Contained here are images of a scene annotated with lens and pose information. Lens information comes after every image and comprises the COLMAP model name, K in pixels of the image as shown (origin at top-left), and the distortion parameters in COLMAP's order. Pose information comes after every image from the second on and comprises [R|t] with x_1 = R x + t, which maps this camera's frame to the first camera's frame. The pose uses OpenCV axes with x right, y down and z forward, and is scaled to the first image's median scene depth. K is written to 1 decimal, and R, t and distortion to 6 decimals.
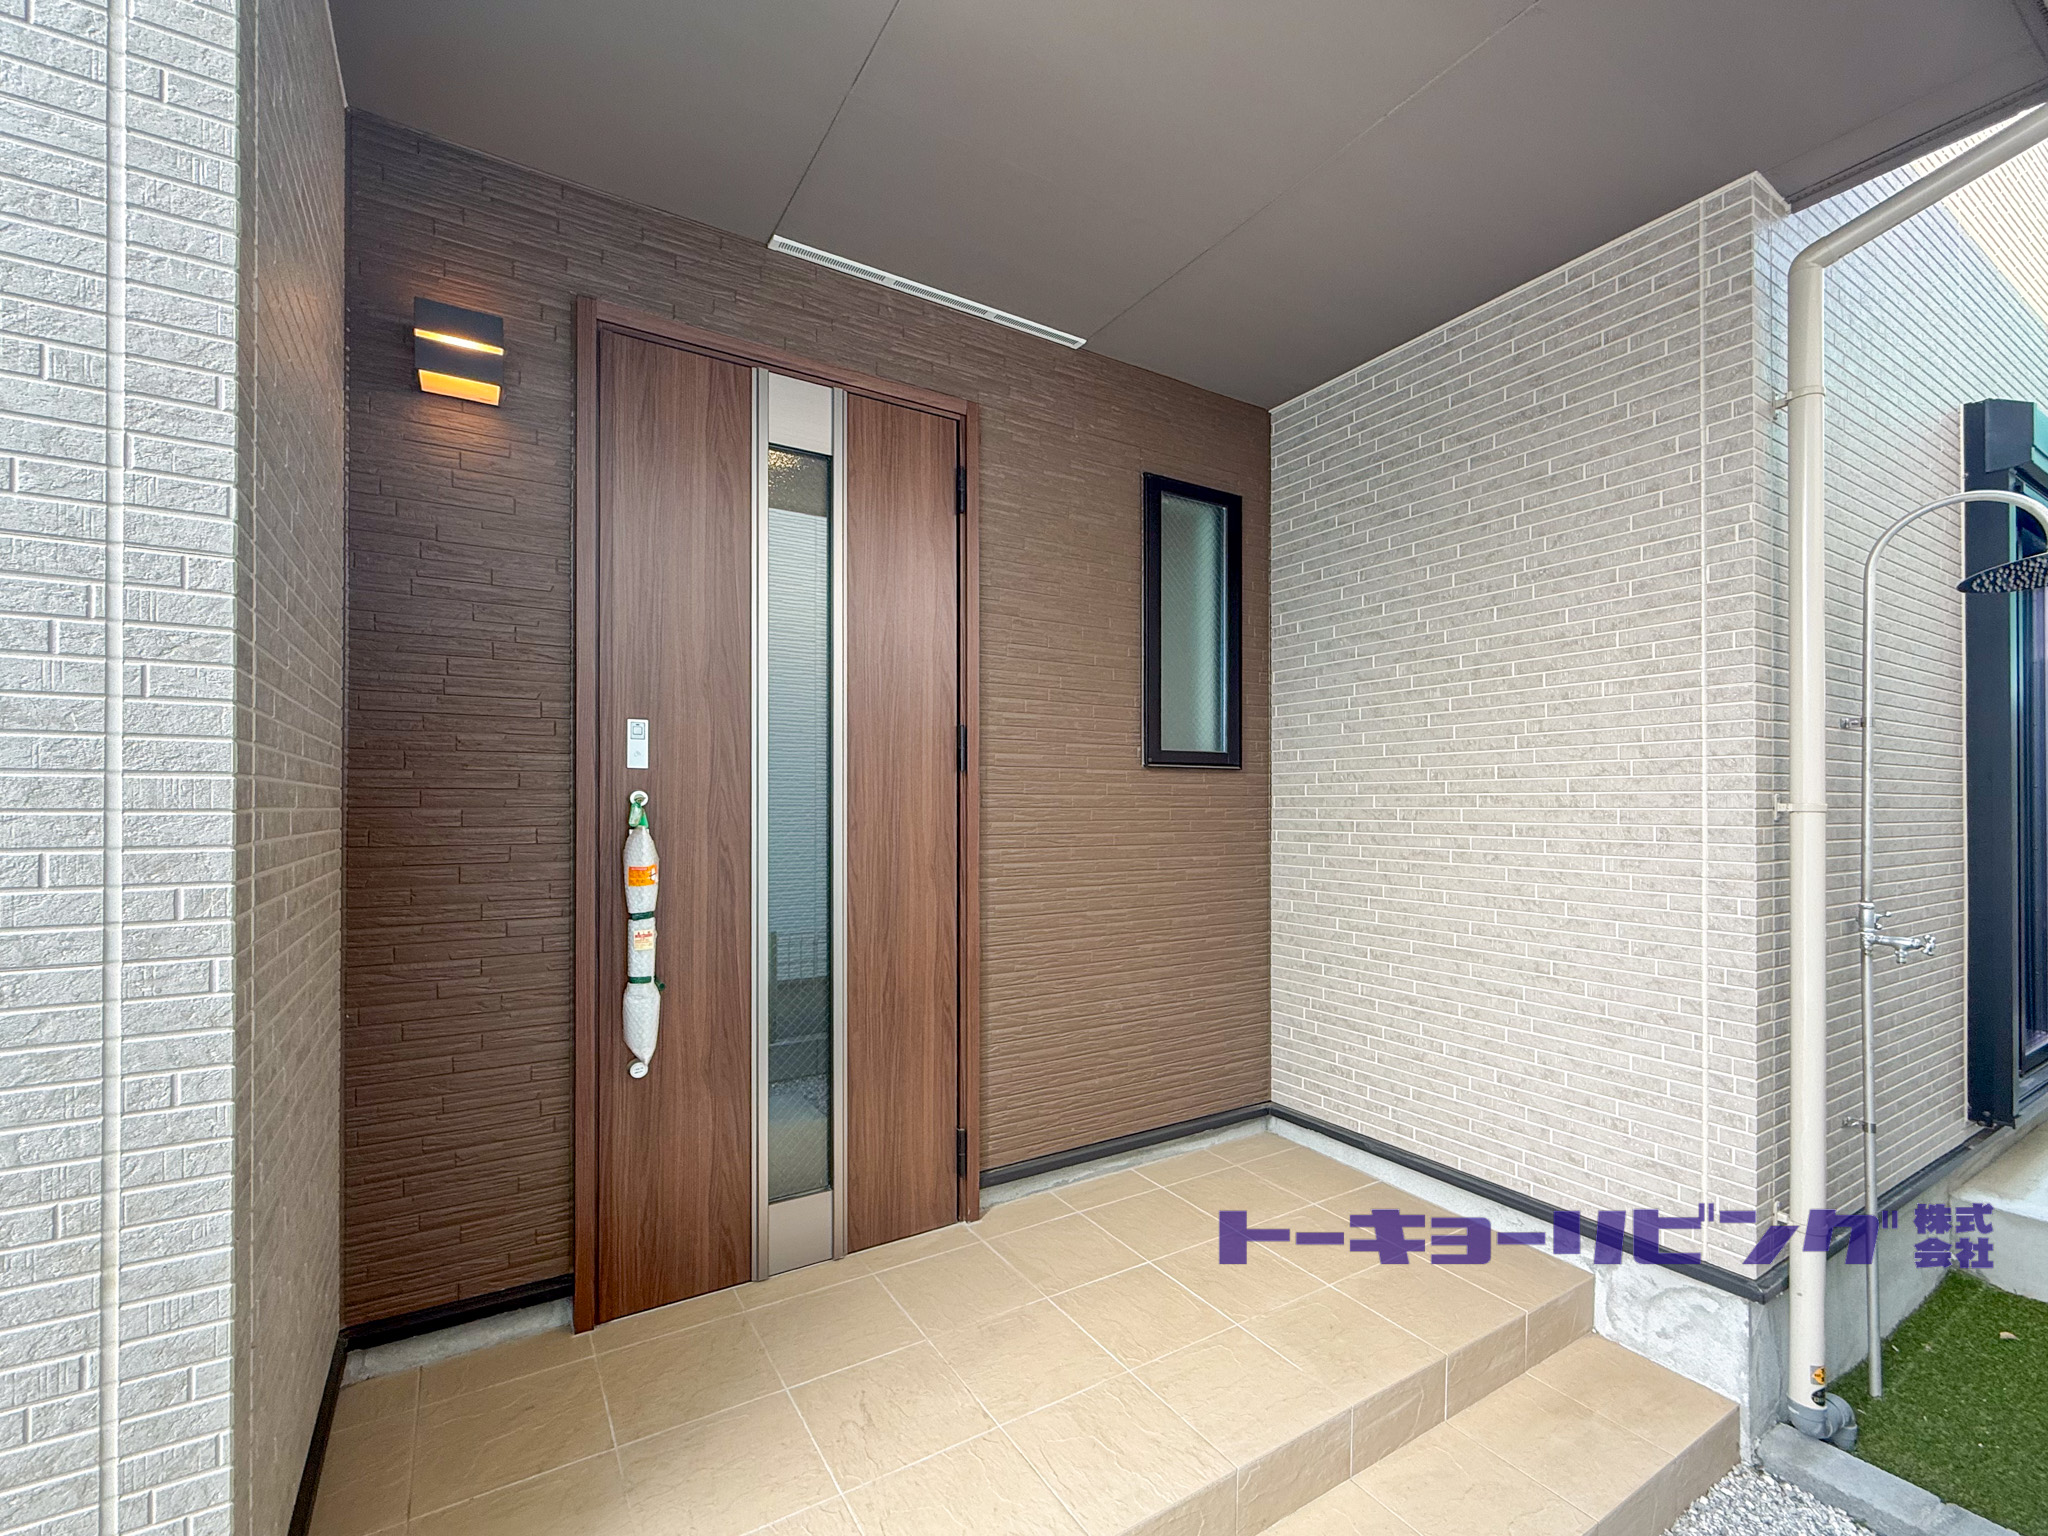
lens RADIAL K [[872.9, 0, 1025.0], [0, 872.9, 802.0], [0, 0, 1]] dist [-0.003211, 0.000148]
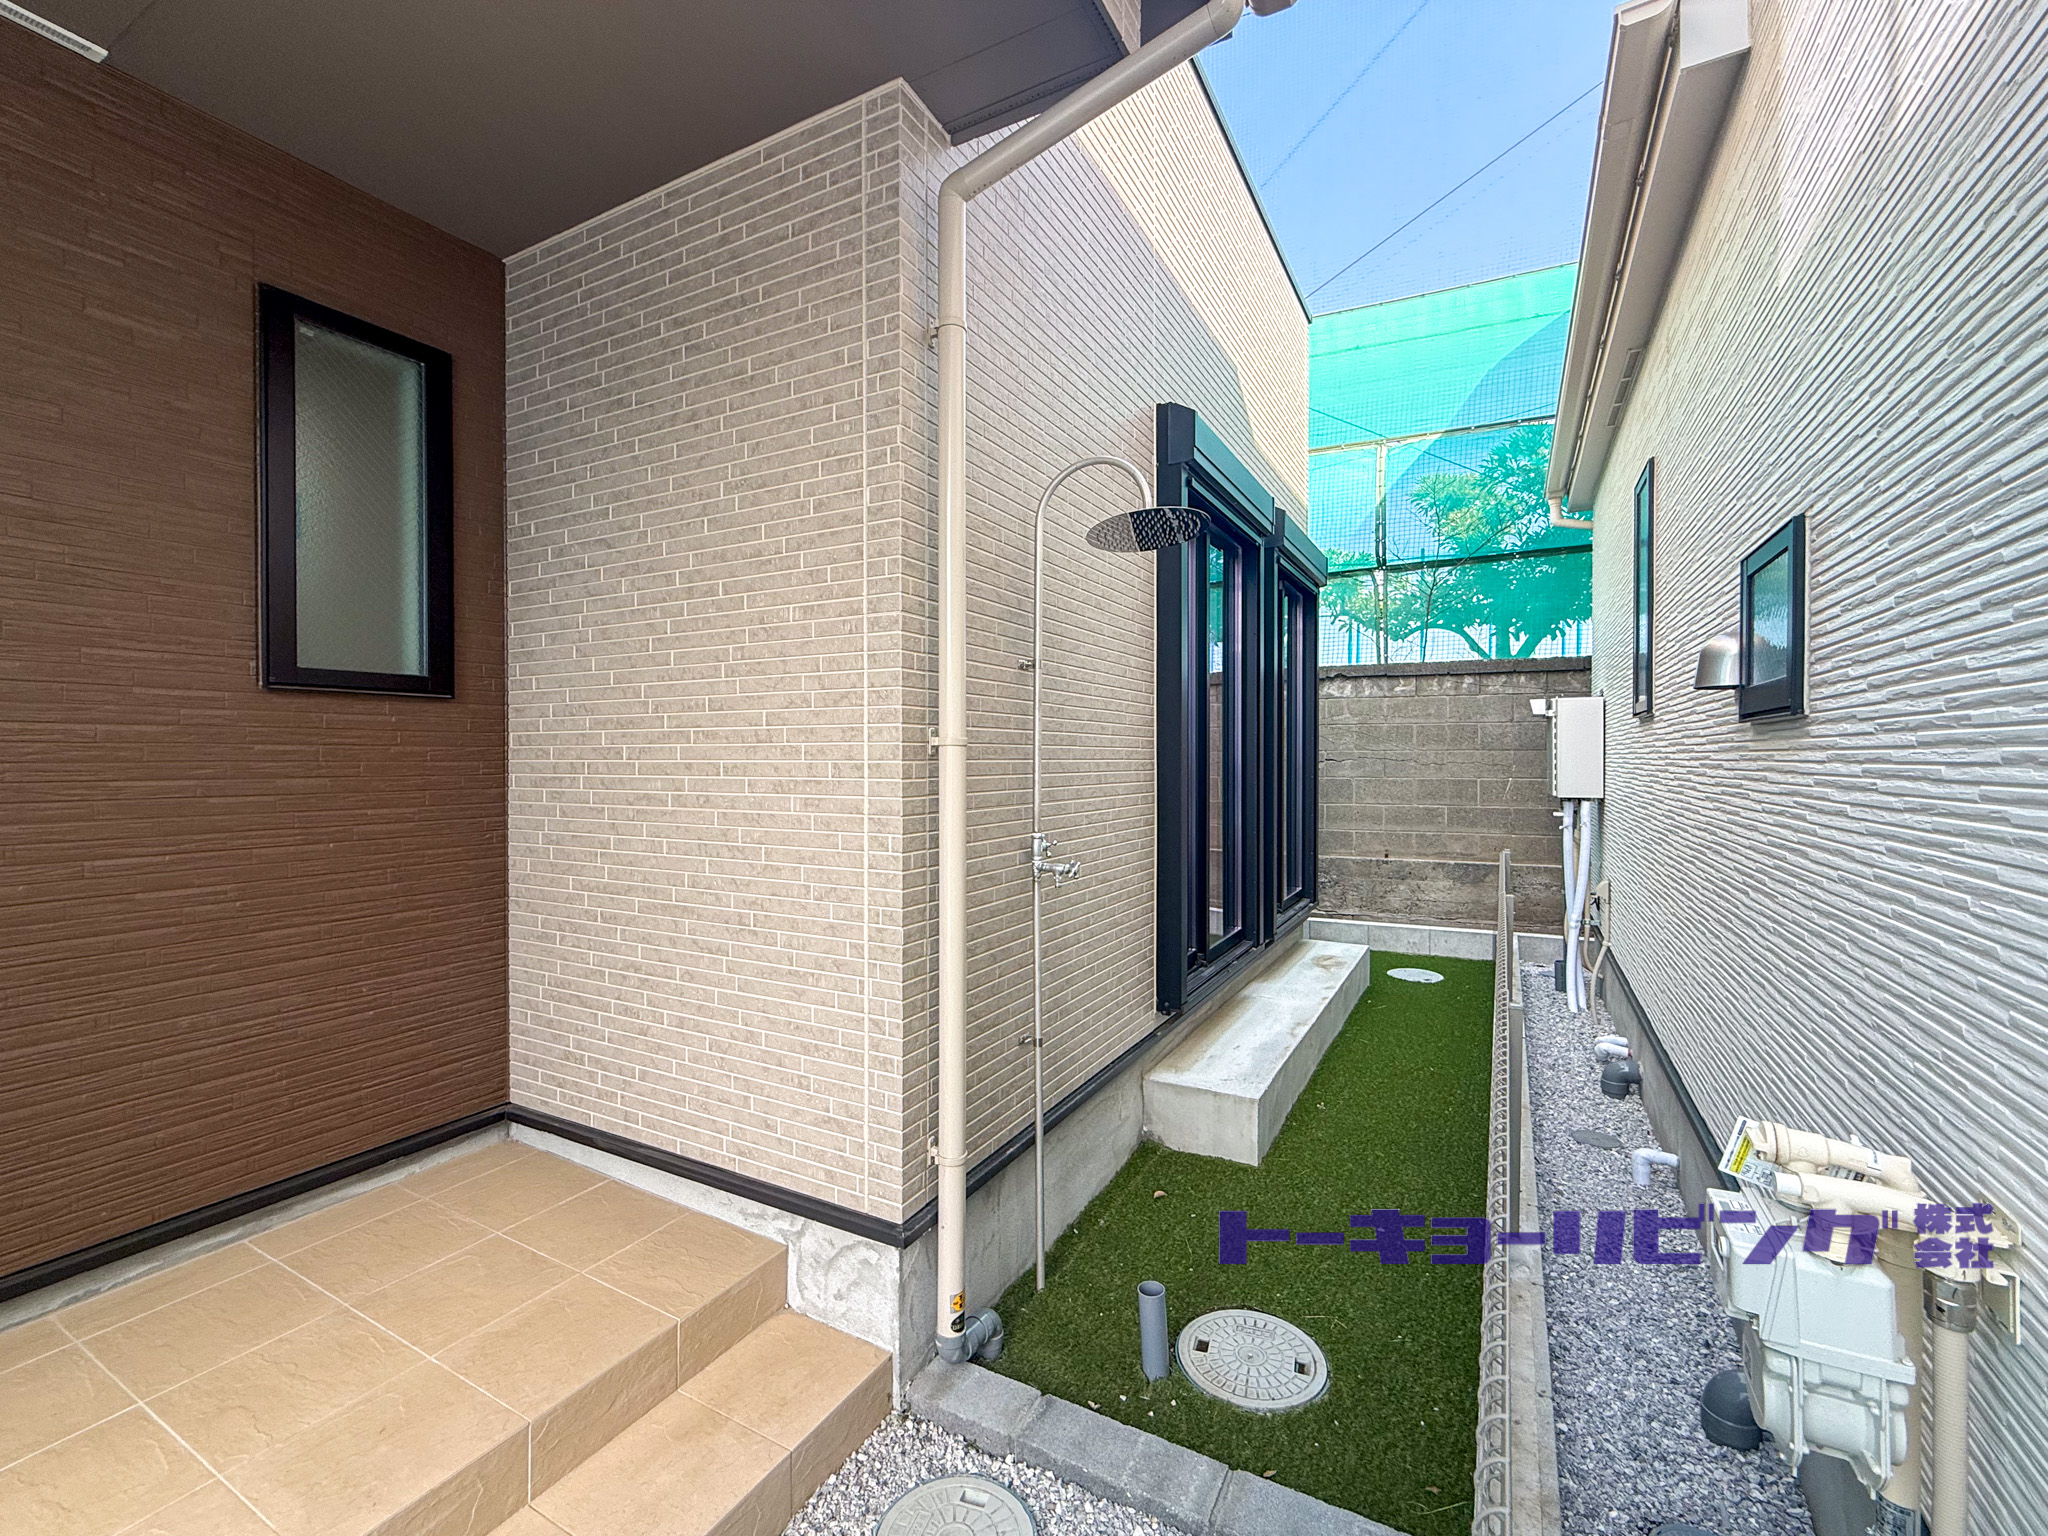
lens RADIAL K [[844.1, 0, 1024.0], [0, 844.1, 768.0], [0, 0, 1]] dist [-0.000321, -0.000334]
pose [[0.878270, -0.007771, 0.478103, 0.406248], [0.000860, 0.999892, 0.014672, 0.018331], [-0.478165, -0.012475, 0.878181, 0.085974]]
